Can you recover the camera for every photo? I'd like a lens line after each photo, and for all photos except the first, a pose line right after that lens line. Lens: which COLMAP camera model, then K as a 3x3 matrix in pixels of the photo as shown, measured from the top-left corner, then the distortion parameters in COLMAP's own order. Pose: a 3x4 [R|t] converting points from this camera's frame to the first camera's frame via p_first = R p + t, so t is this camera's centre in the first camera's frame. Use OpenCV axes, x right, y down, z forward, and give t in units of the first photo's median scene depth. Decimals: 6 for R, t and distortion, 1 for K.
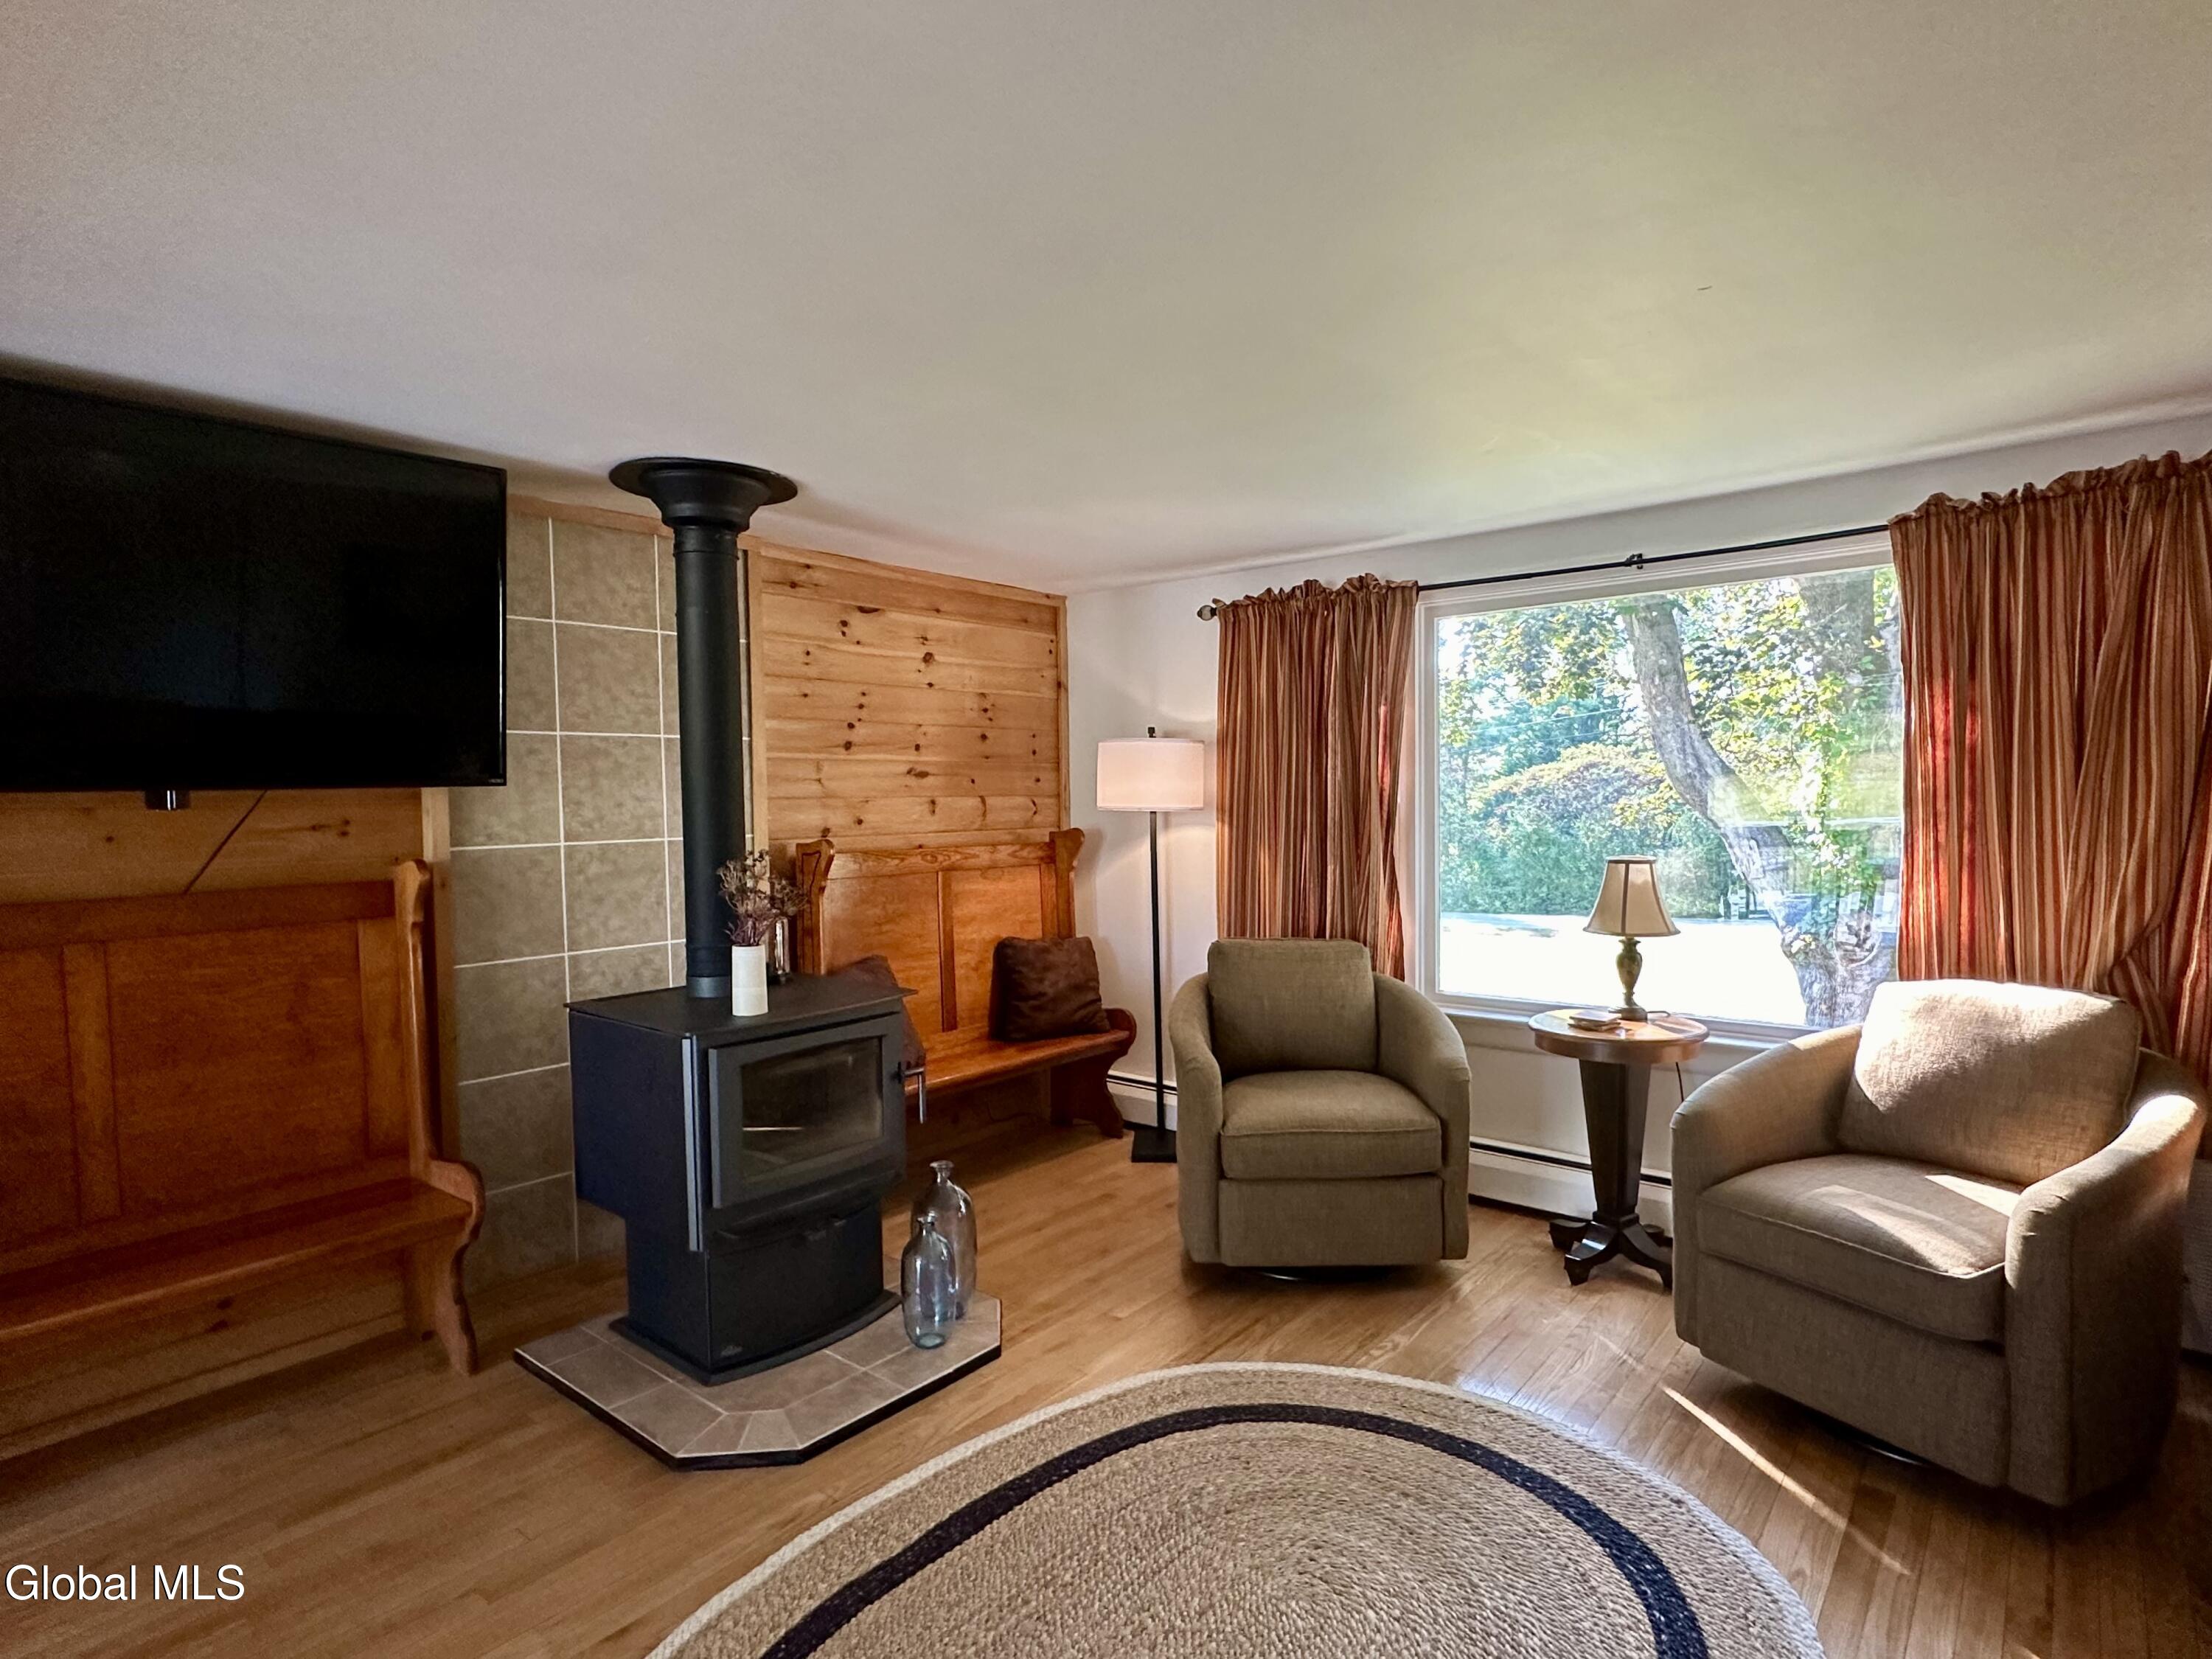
lens RADIAL K [[1157.4, 0, 1104.7], [0, 1157.4, 835.5], [0, 0, 1]] dist [0.000747, -0.002299]
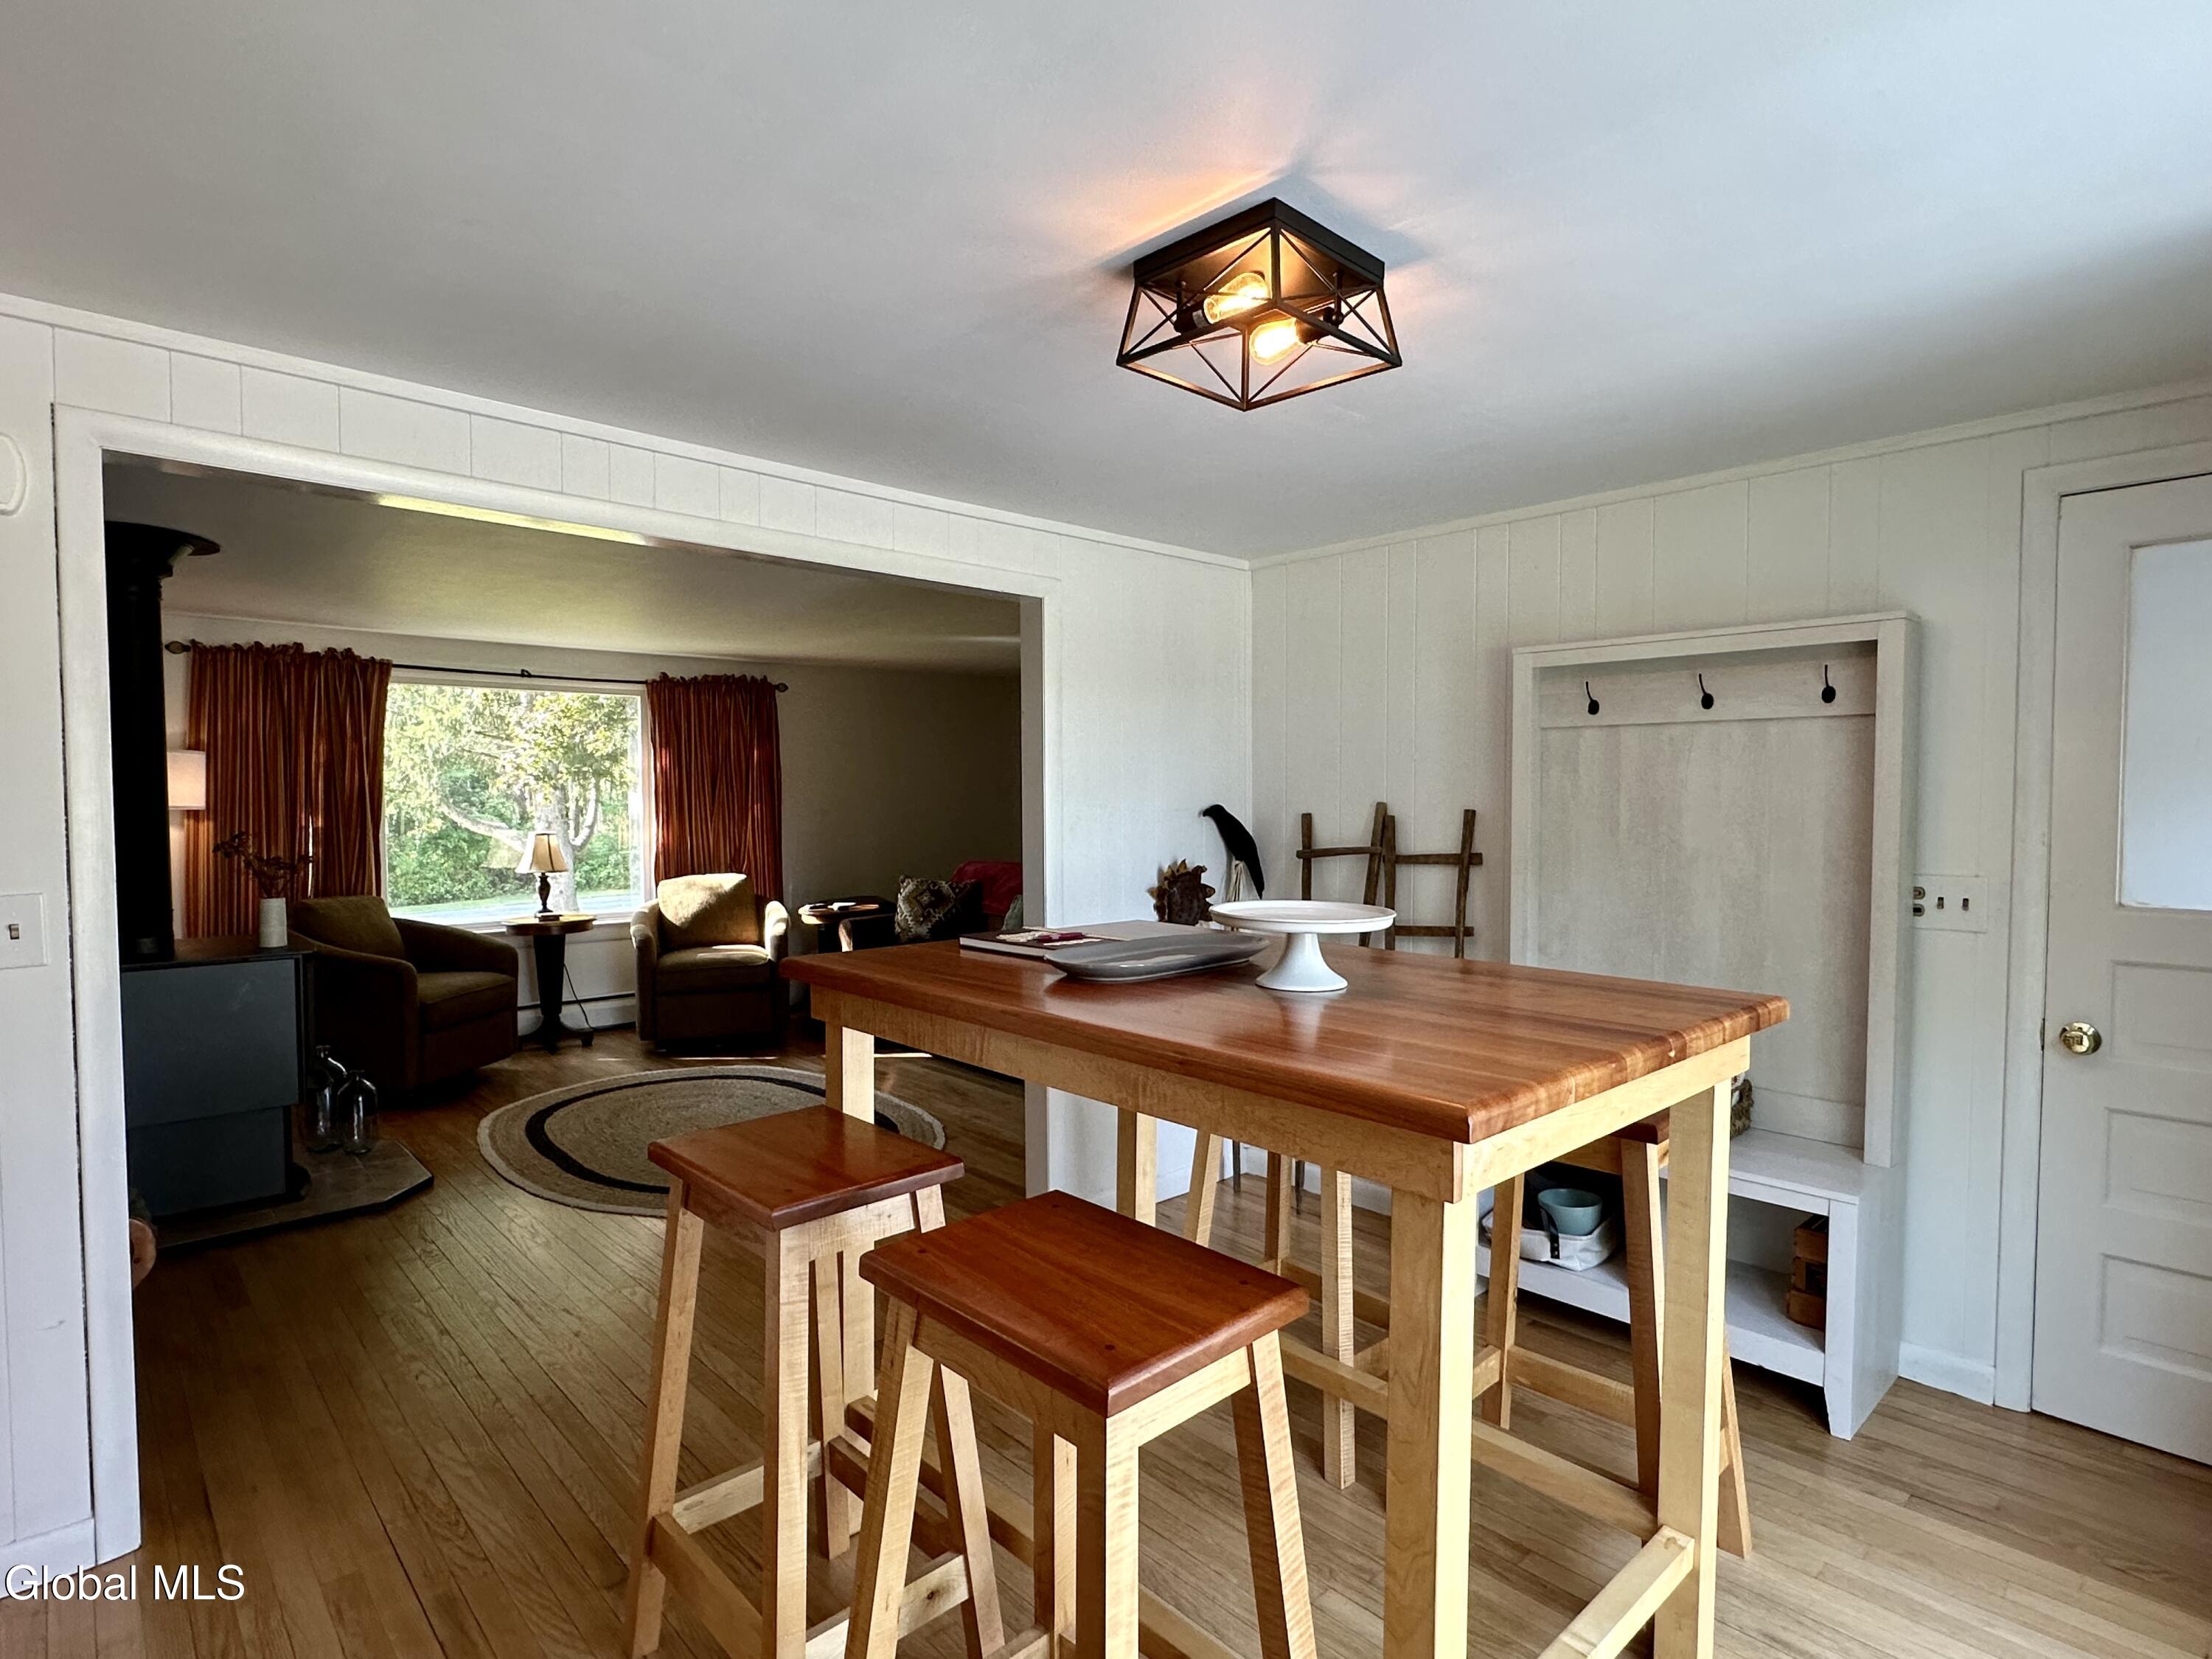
lens RADIAL K [[1157.4, 0, 1099.3], [0, 1157.4, 837.6], [0, 0, 1]] dist [0.000747, -0.002299]
pose [[0.127445, -0.021869, 0.991605, -1.577418], [0.036142, 0.999195, 0.017391, 0.033824], [-0.991187, 0.033622, 0.128132, -0.177283]]
